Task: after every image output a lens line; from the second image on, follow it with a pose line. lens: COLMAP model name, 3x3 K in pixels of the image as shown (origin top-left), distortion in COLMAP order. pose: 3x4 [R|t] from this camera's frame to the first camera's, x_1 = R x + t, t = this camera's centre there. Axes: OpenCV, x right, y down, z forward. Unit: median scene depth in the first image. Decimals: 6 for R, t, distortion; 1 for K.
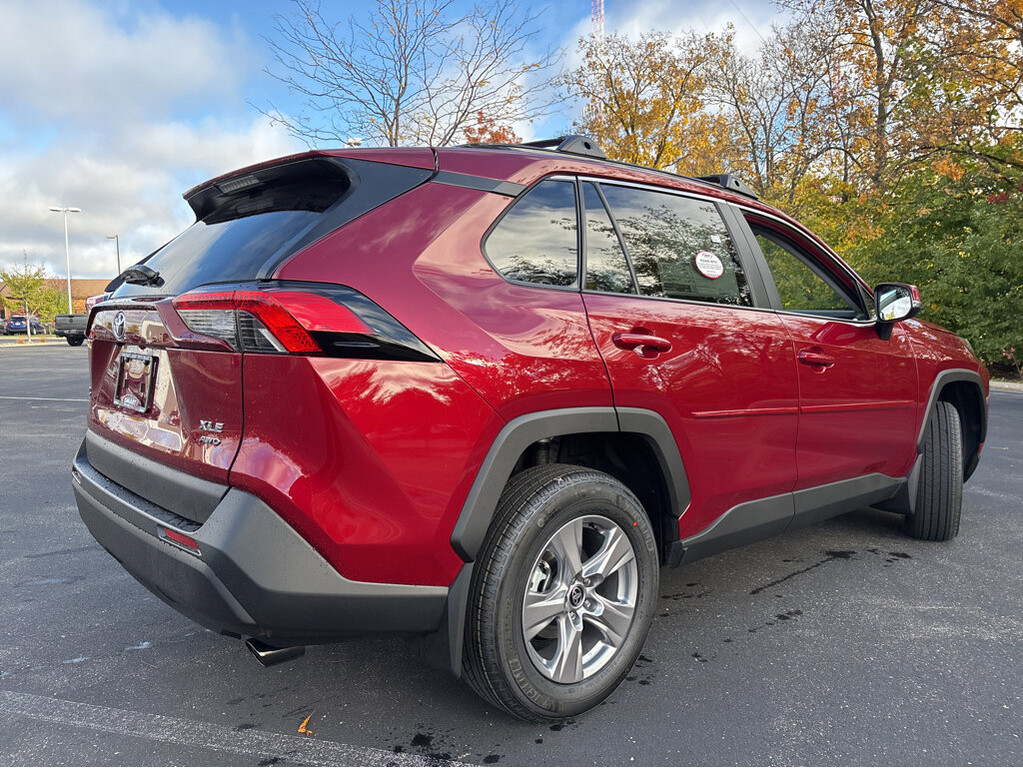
lens RADIAL K [[675.3, 0, 507.8], [0, 675.3, 375.8], [0, 0, 1]] dist [0.017829, -0.000768]
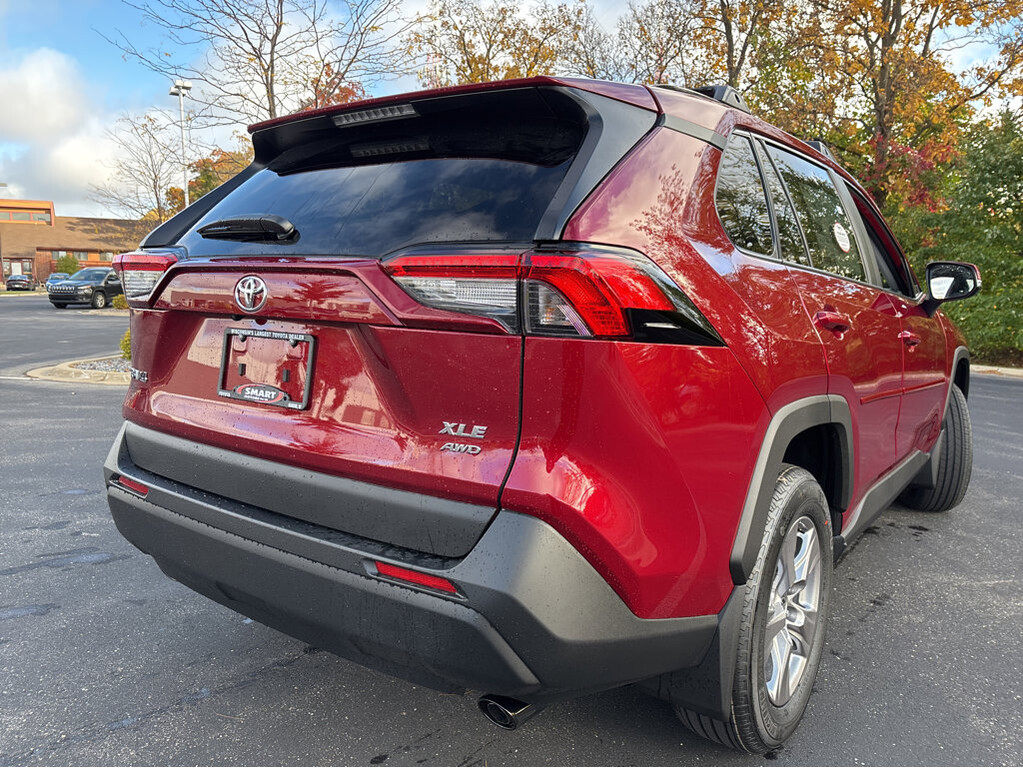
lens RADIAL K [[694.3, 0, 512.5], [0, 694.3, 370.4], [0, 0, 1]] dist [0.010031, -0.000620]
pose [[0.982121, -0.002772, 0.188229, -0.469864], [-0.003933, 0.999371, 0.035238, -0.018622], [-0.188208, -0.035348, 0.981493, 0.197659]]
